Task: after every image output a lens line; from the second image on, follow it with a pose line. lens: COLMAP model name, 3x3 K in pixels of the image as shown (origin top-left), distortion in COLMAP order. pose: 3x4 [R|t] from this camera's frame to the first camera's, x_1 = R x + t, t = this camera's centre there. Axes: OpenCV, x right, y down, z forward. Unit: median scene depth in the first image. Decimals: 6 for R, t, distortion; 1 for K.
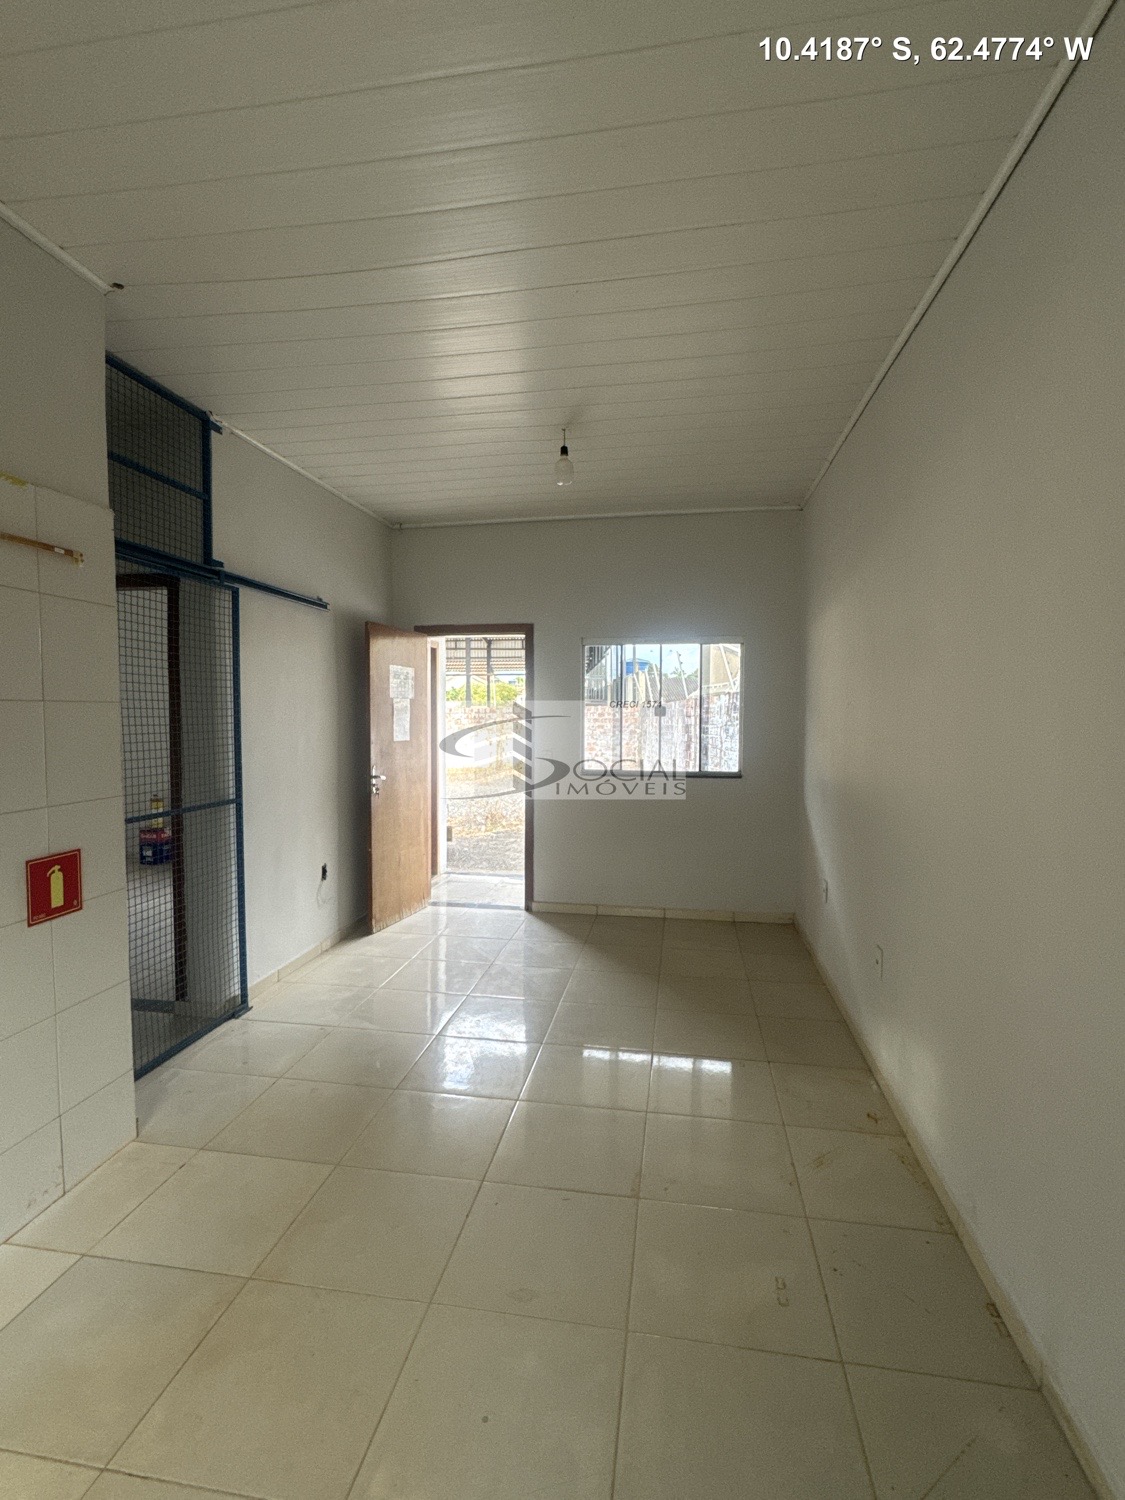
lens RADIAL K [[732.7, 0, 560.1], [0, 732.7, 752.7], [0, 0, 1]] dist [-0.000312, 0.000103]
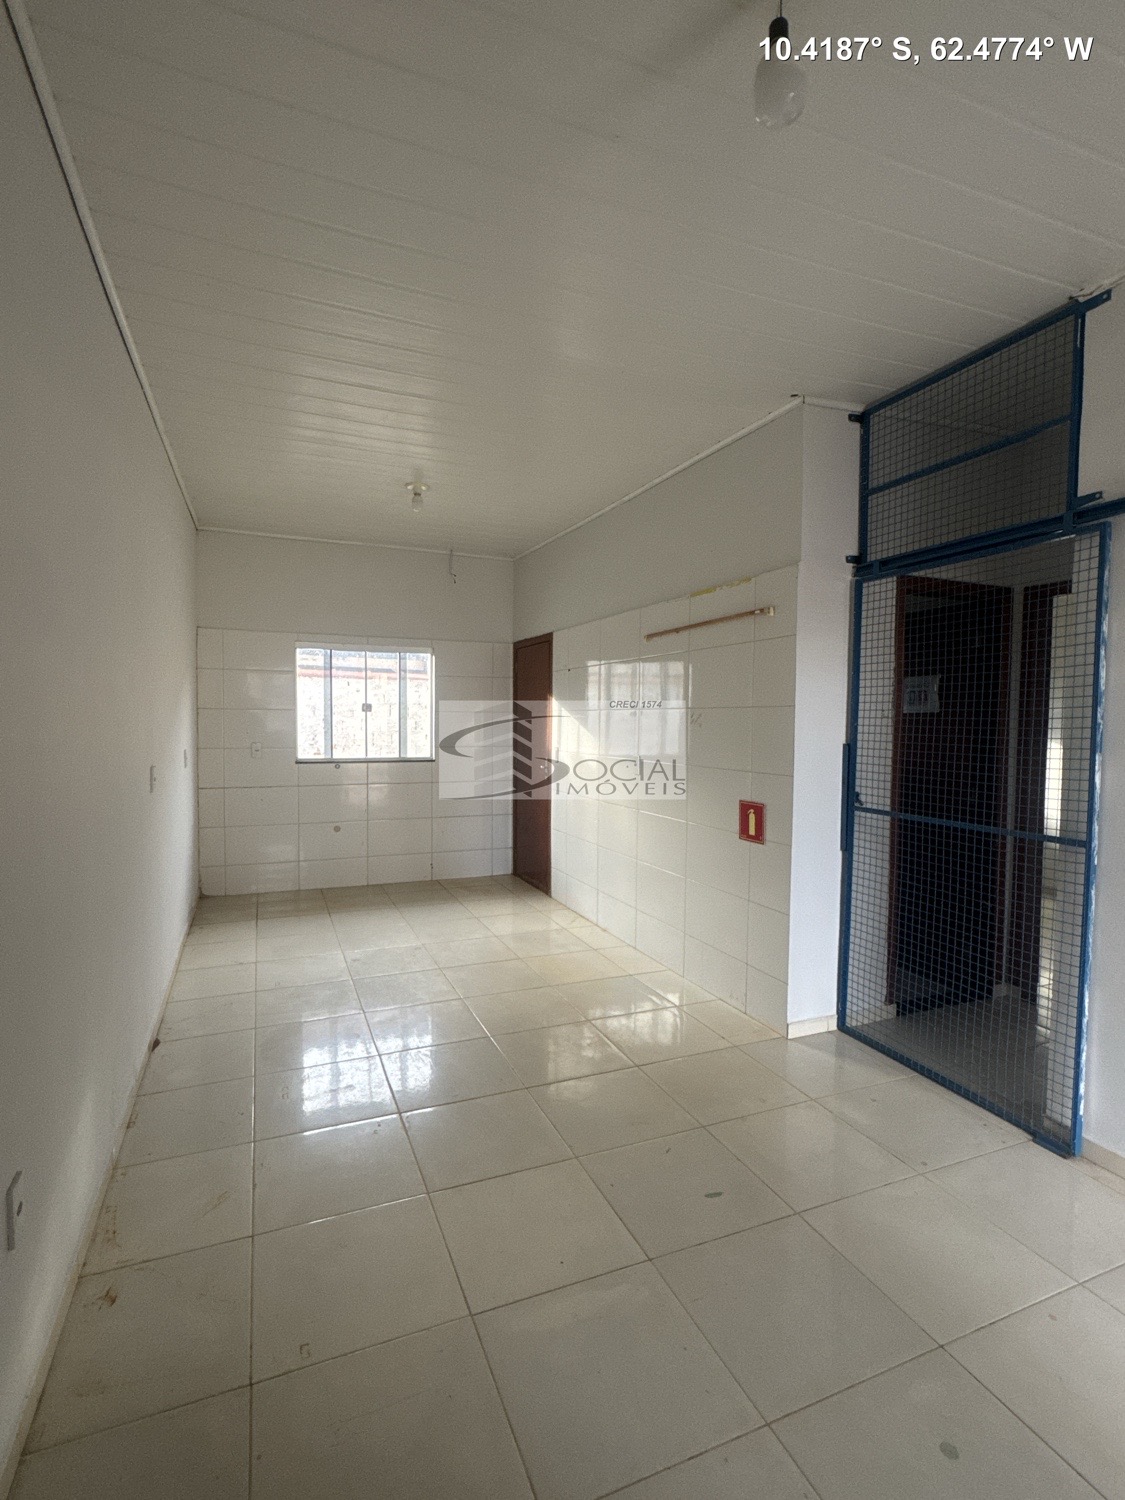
lens RADIAL K [[732.7, 0, 563.8], [0, 732.7, 746.7], [0, 0, 1]] dist [-0.000312, 0.000103]
pose [[-0.845601, 0.012795, -0.533661, 0.503992], [-0.036737, 0.995948, 0.082090, -0.096685], [0.532549, 0.089020, -0.841705, 2.069662]]
